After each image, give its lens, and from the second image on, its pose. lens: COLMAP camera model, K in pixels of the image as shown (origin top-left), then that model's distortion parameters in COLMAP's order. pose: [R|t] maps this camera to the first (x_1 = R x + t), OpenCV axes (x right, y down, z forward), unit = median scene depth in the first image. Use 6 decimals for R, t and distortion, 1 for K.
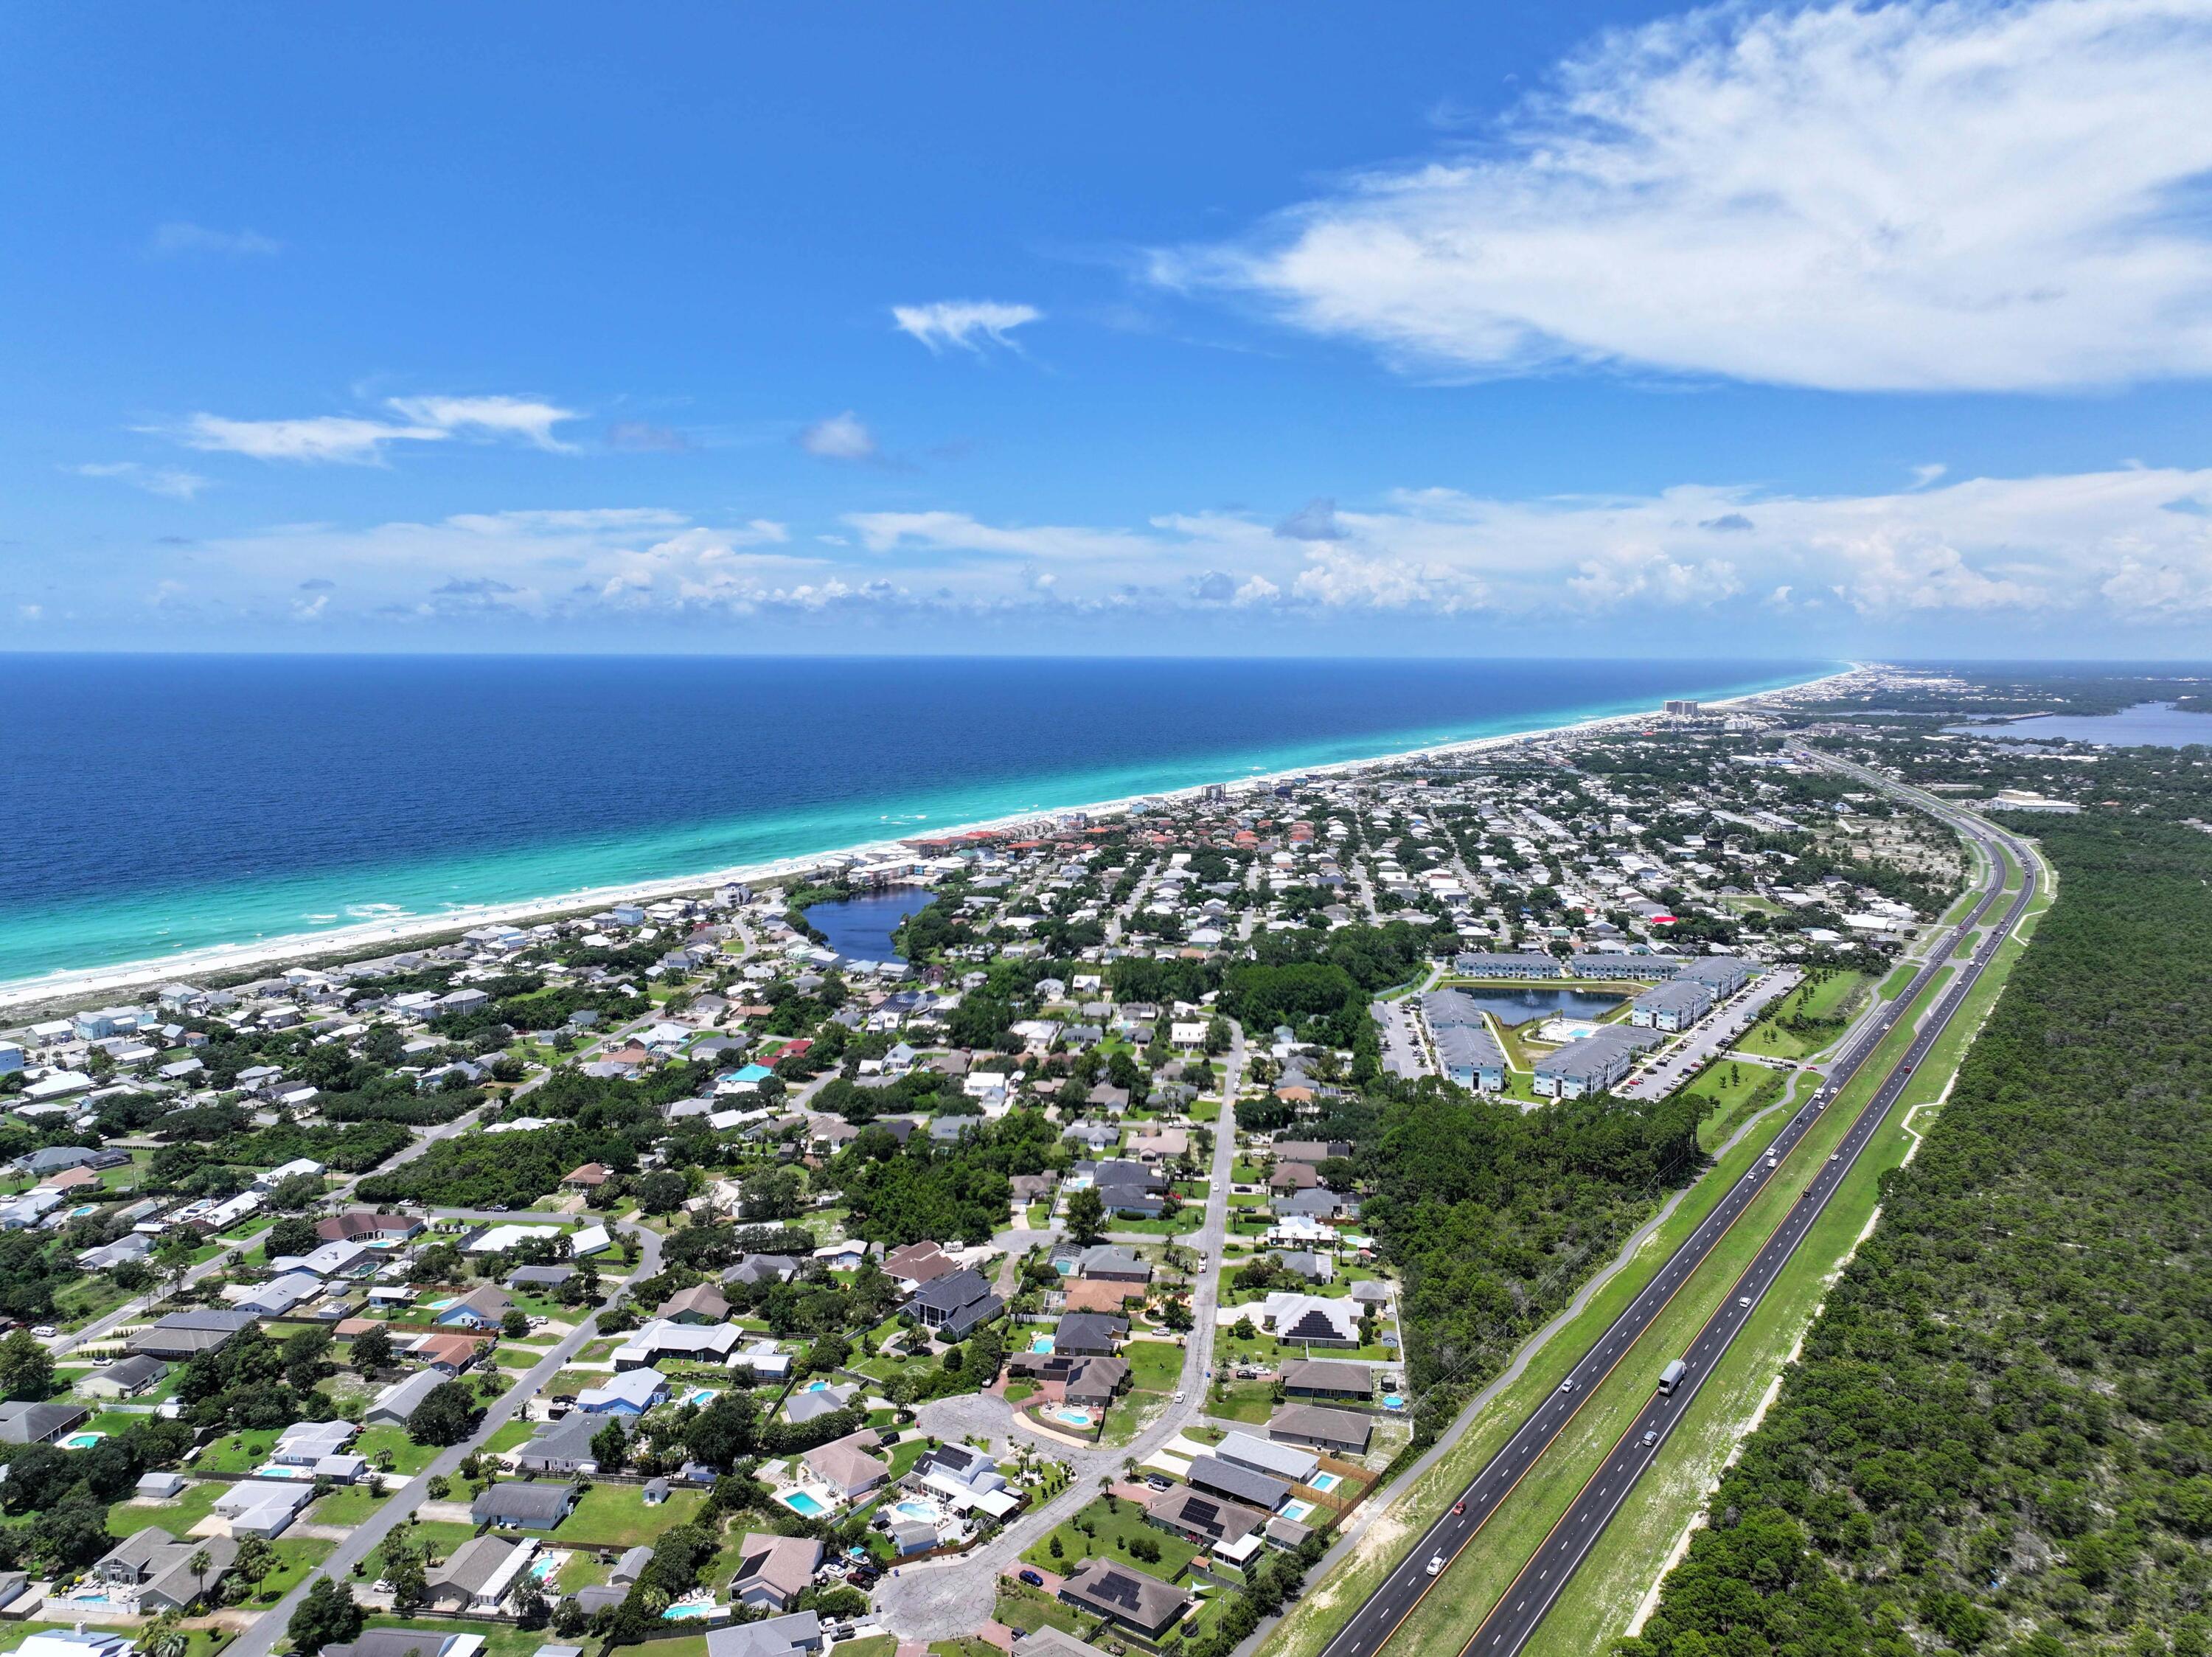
lens RADIAL K [[1581.4, 0, 1102.6], [0, 1581.4, 710.5], [0, 0, 1]] dist [0.008594, 0.005264]
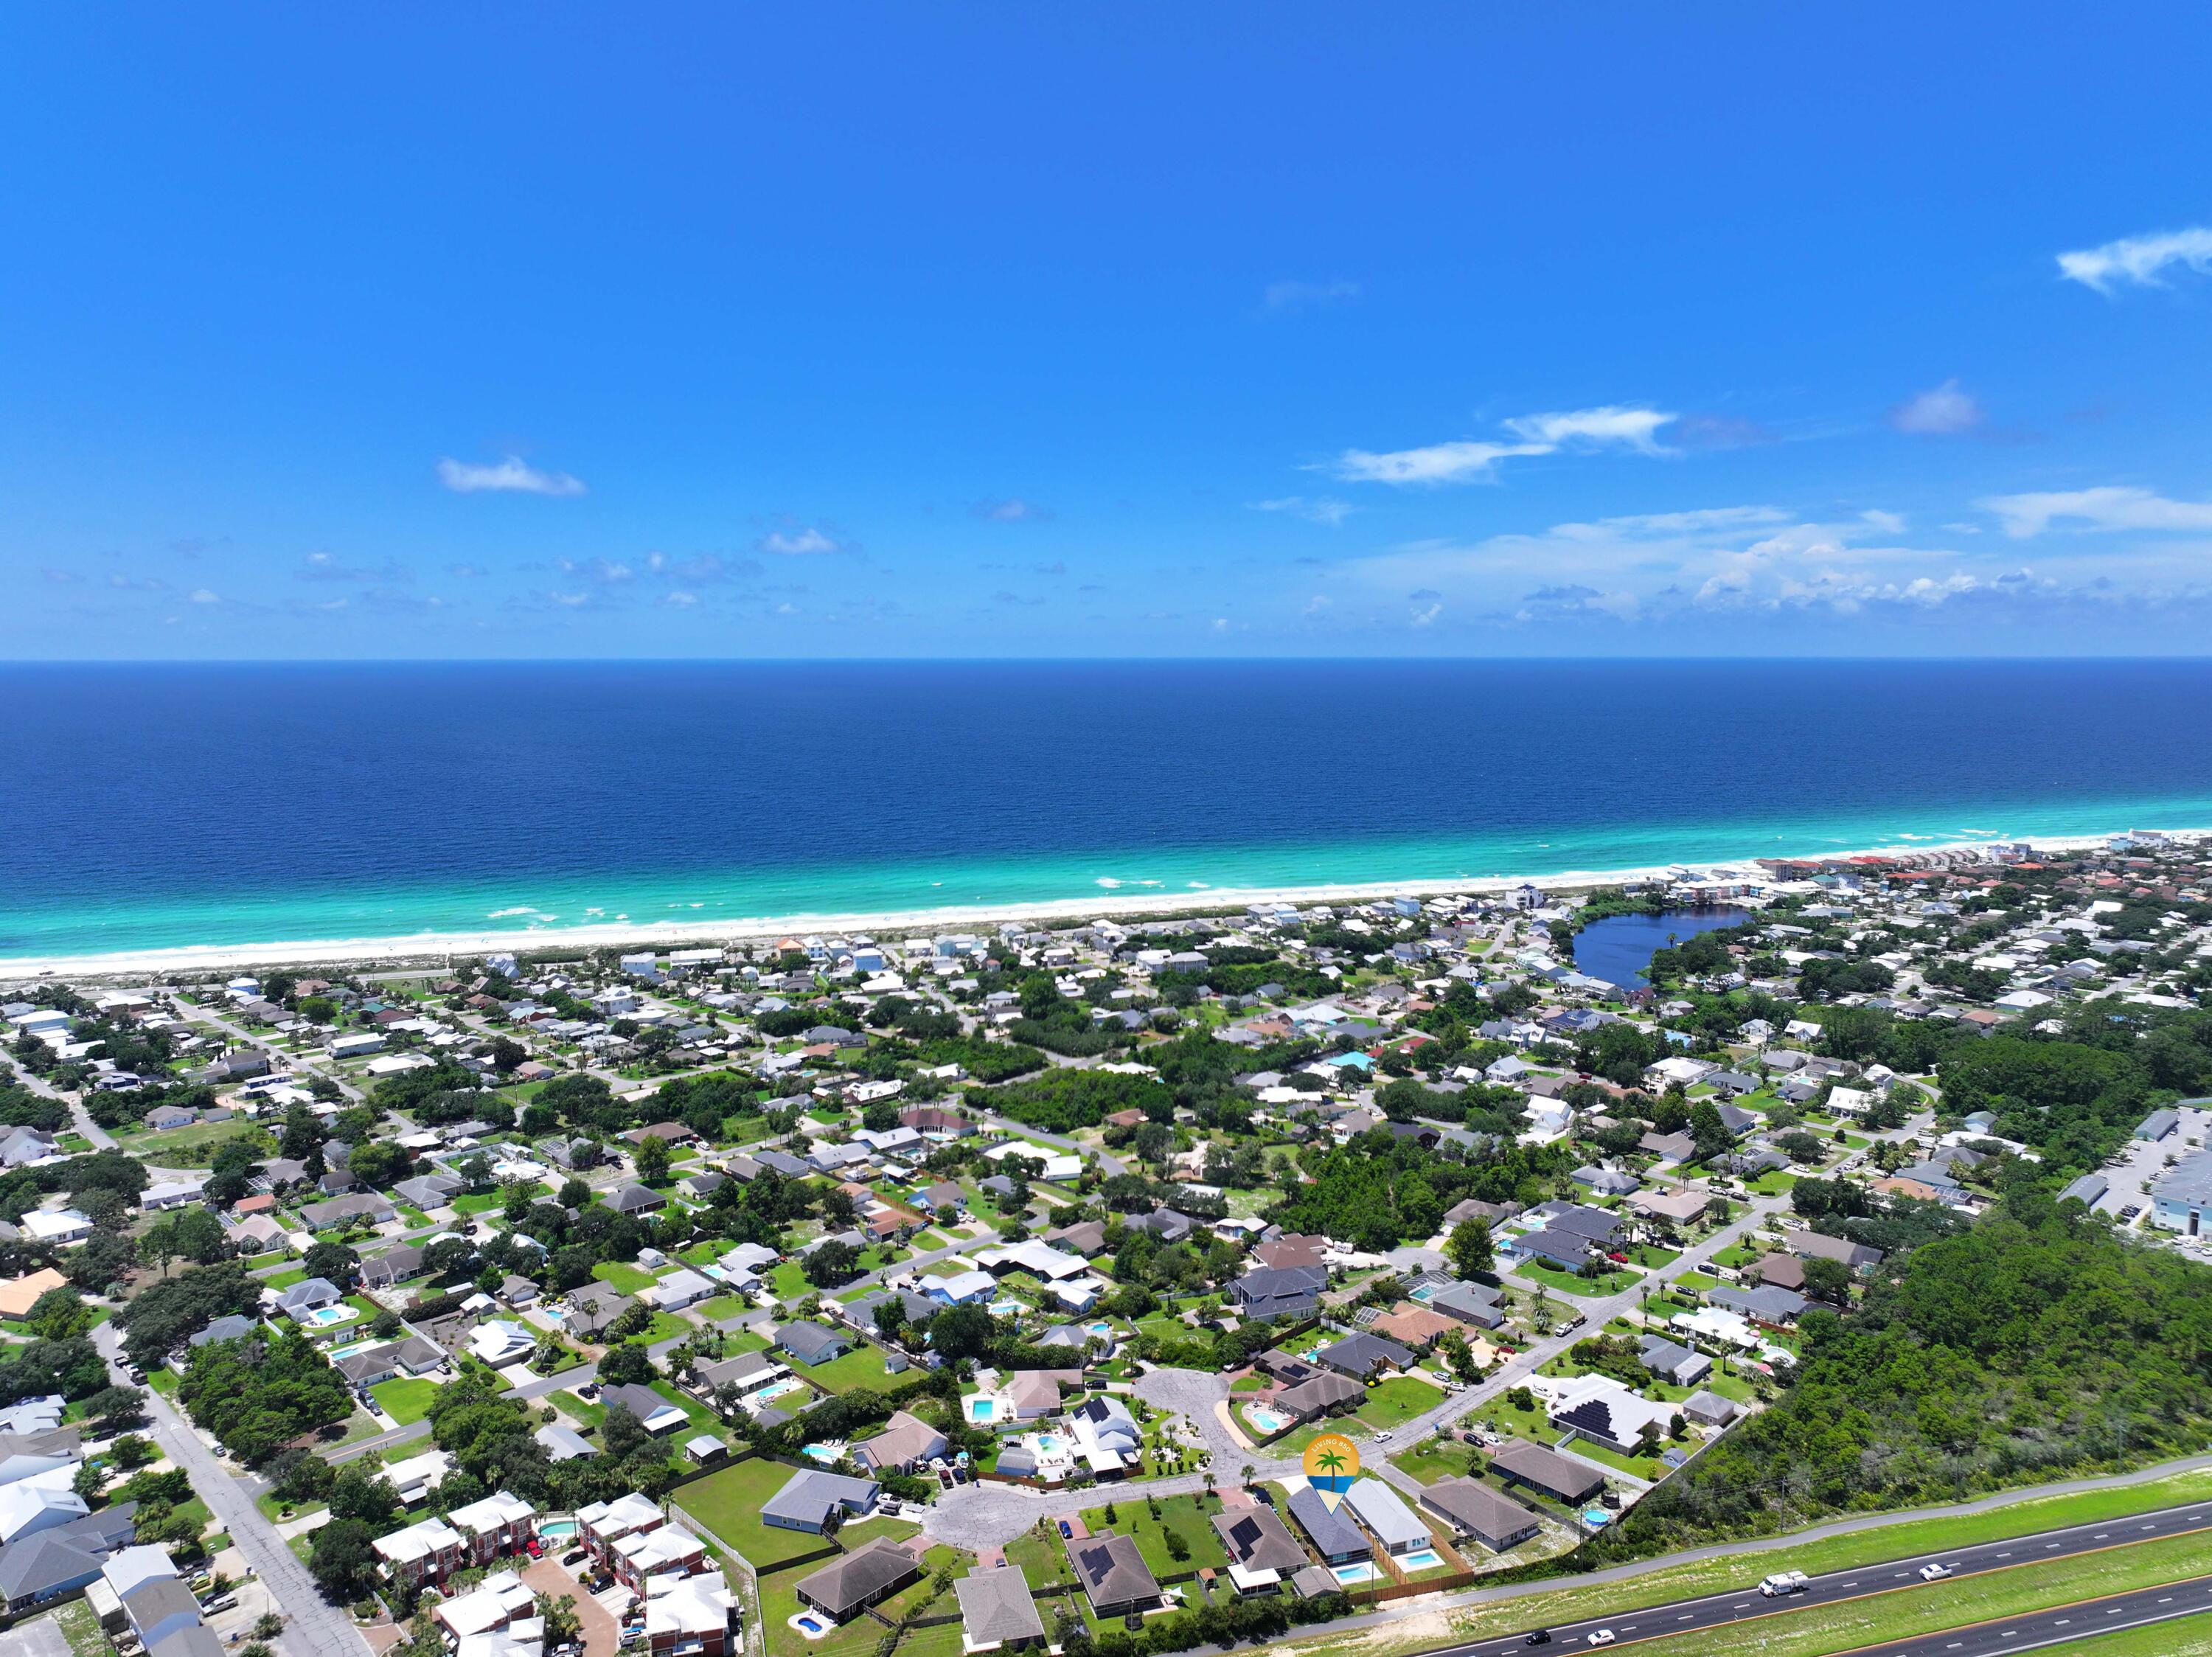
lens RADIAL K [[1570.9, 0, 1099.2], [0, 1570.9, 730.2], [0, 0, 1]] dist [0.005003, 0.004344]
pose [[0.777785, 0.025316, -0.628020, 0.371714], [-0.018576, 0.999678, 0.017292, -0.003138], [0.628256, -0.001784, 0.778005, 0.118361]]
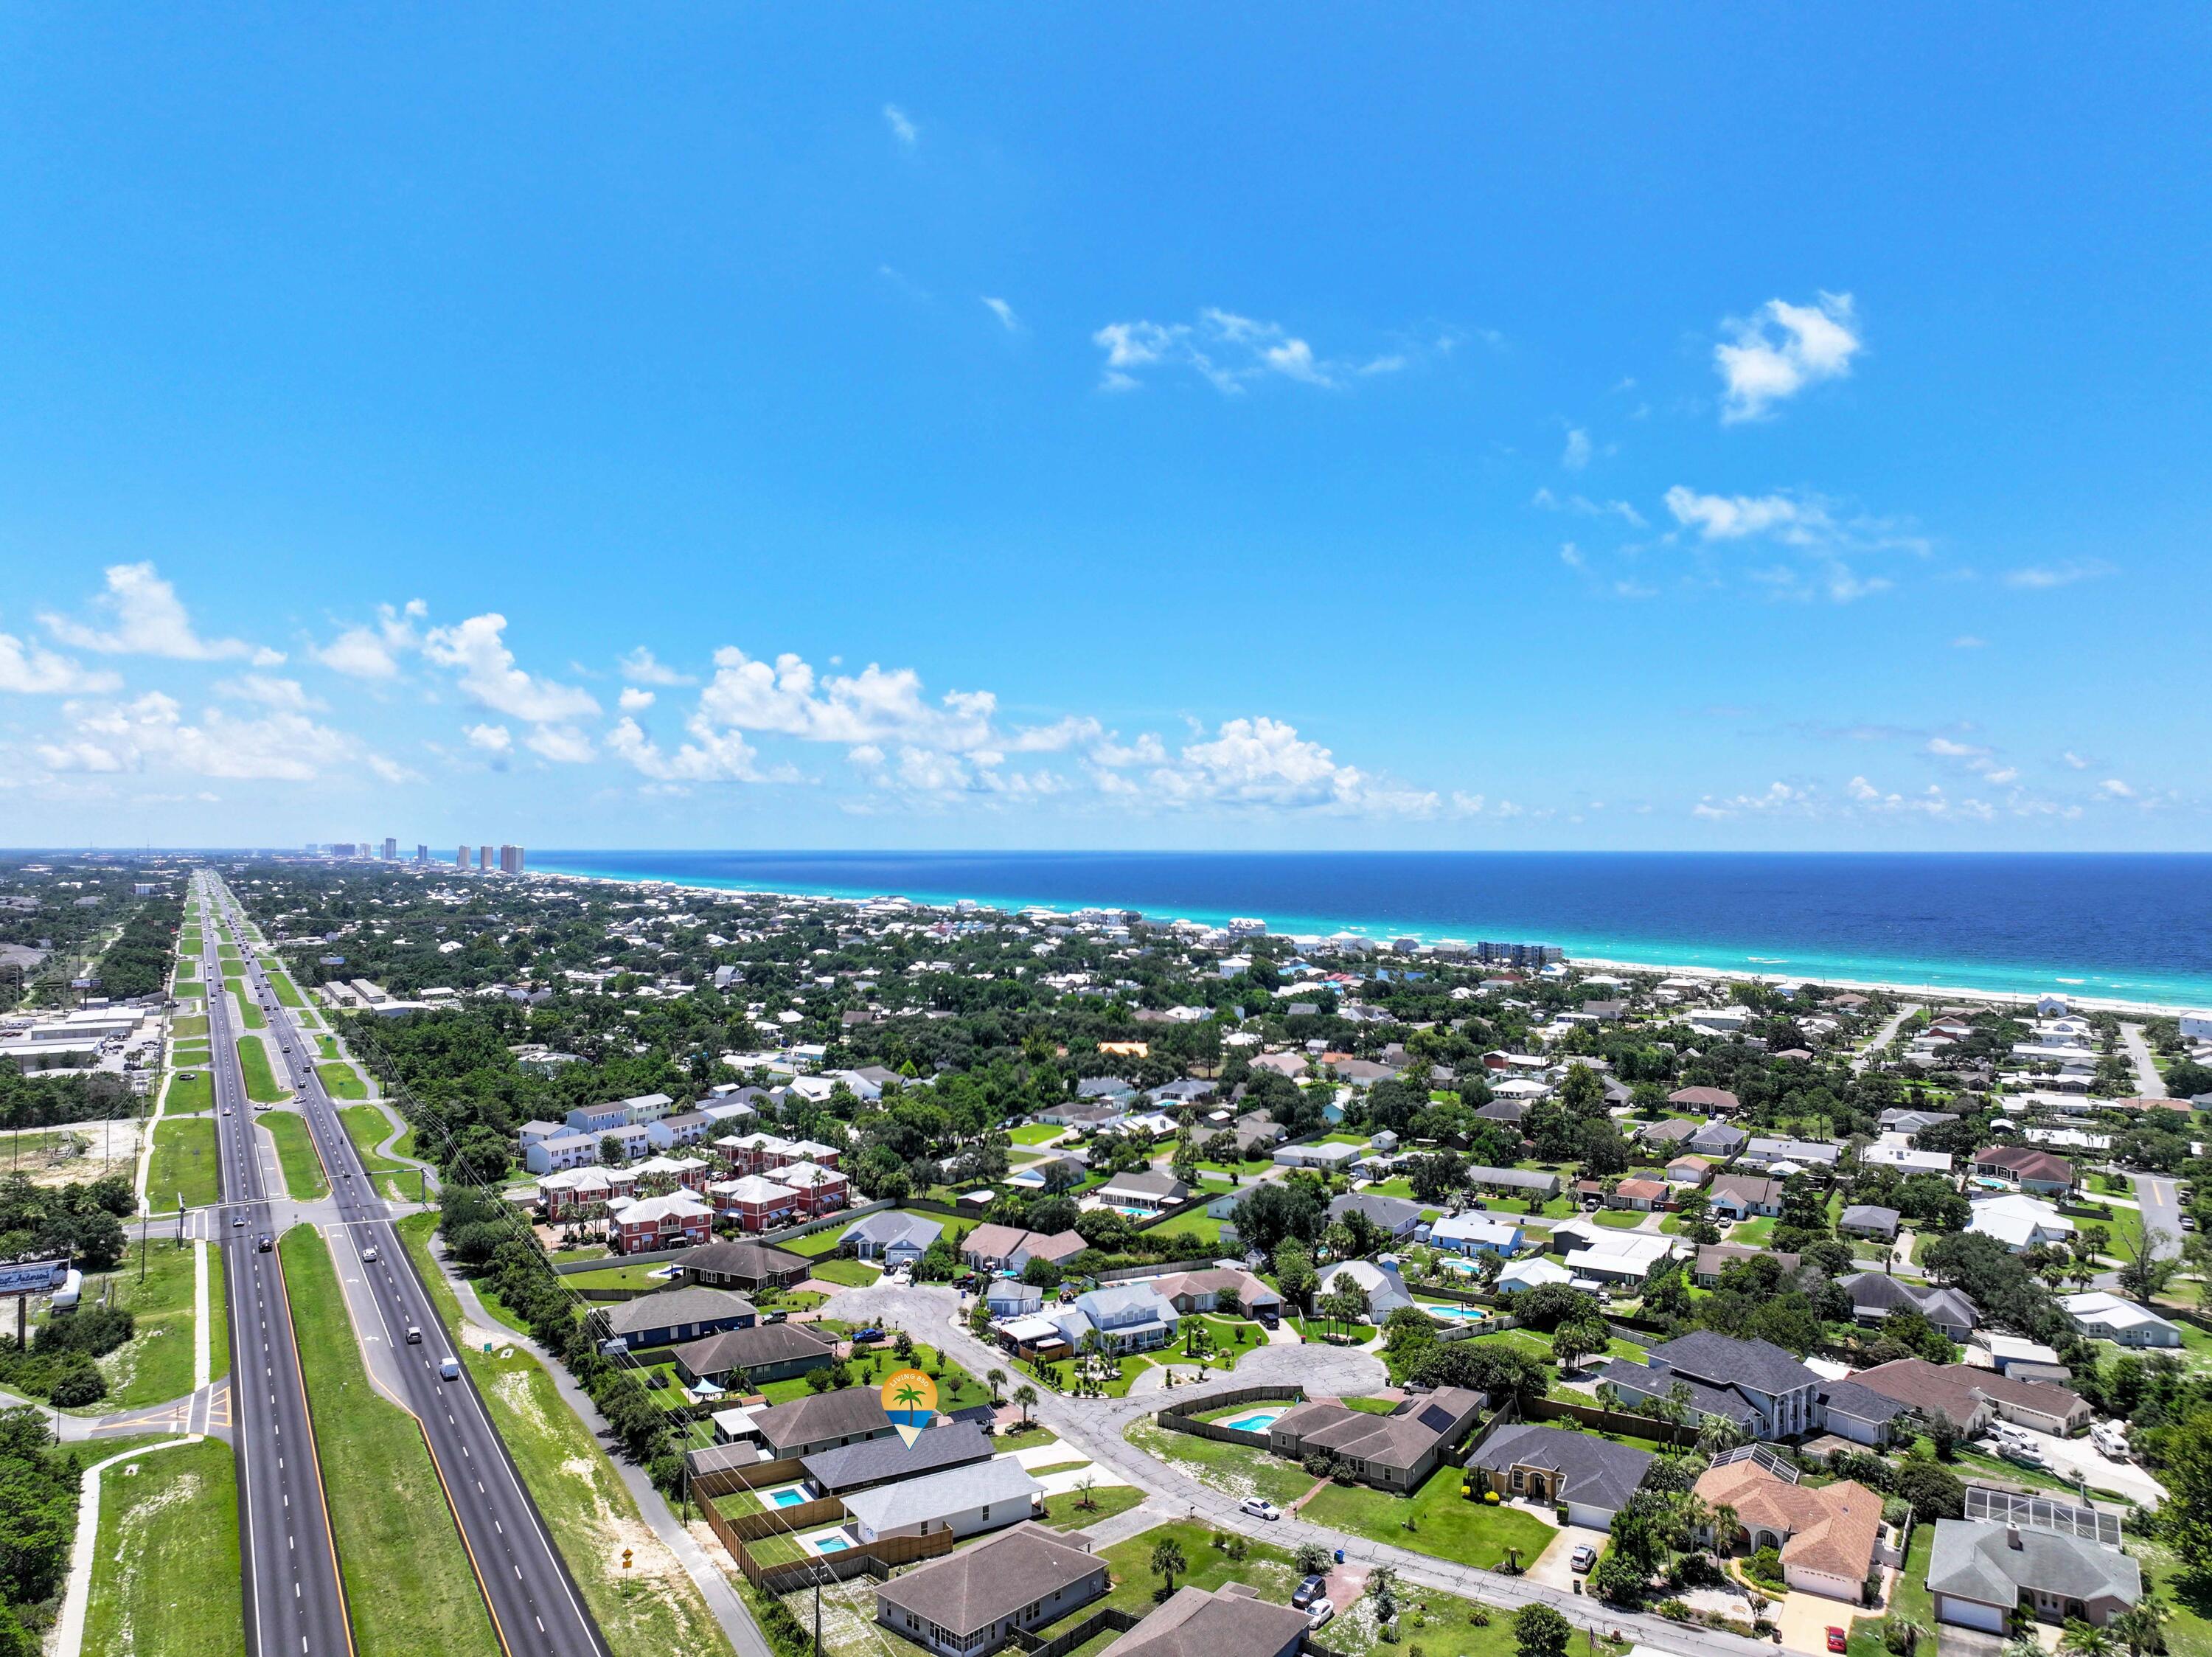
lens RADIAL K [[1553.2, 0, 1101.0], [0, 1553.2, 949.4], [0, 0, 1]] dist [-0.007477, 0.027066]
pose [[-0.427574, 0.054924, -0.902310, 0.359463], [-0.041965, 0.995870, 0.080504, 0.171044], [0.903006, 0.072287, -0.423503, 0.851483]]
